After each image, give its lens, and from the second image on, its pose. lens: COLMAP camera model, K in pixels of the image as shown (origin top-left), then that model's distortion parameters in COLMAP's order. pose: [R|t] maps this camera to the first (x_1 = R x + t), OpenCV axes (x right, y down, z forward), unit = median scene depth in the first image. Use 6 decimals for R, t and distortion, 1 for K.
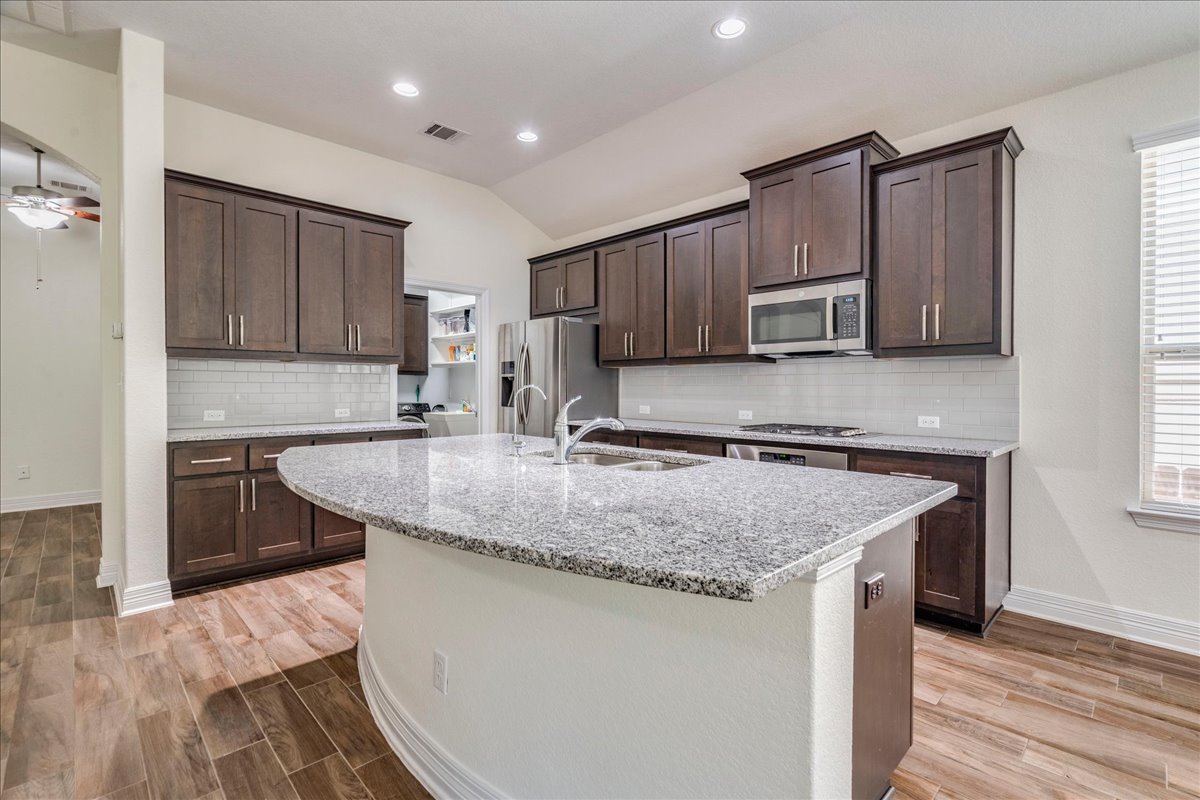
lens RADIAL K [[562.3, 0, 600.0], [0, 562.3, 400.0], [0, 0, 1]] dist [-0.001885, -0.000441]
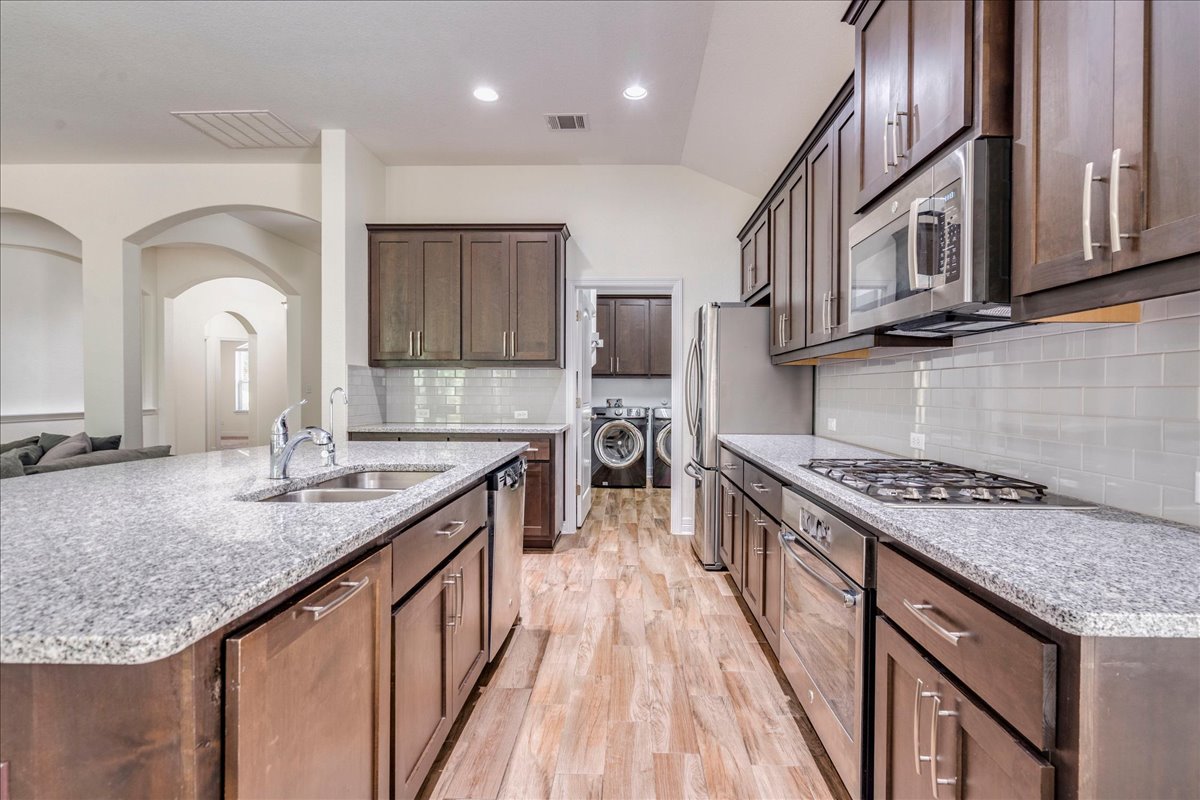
lens RADIAL K [[566.8, 0, 600.0], [0, 566.8, 400.0], [0, 0, 1]] dist [0.002598, 0.000245]
pose [[0.693834, 0.013168, -0.720015, 0.491690], [-0.019875, 0.999802, -0.000867, -0.008742], [0.719861, 0.014912, 0.693958, 0.415897]]
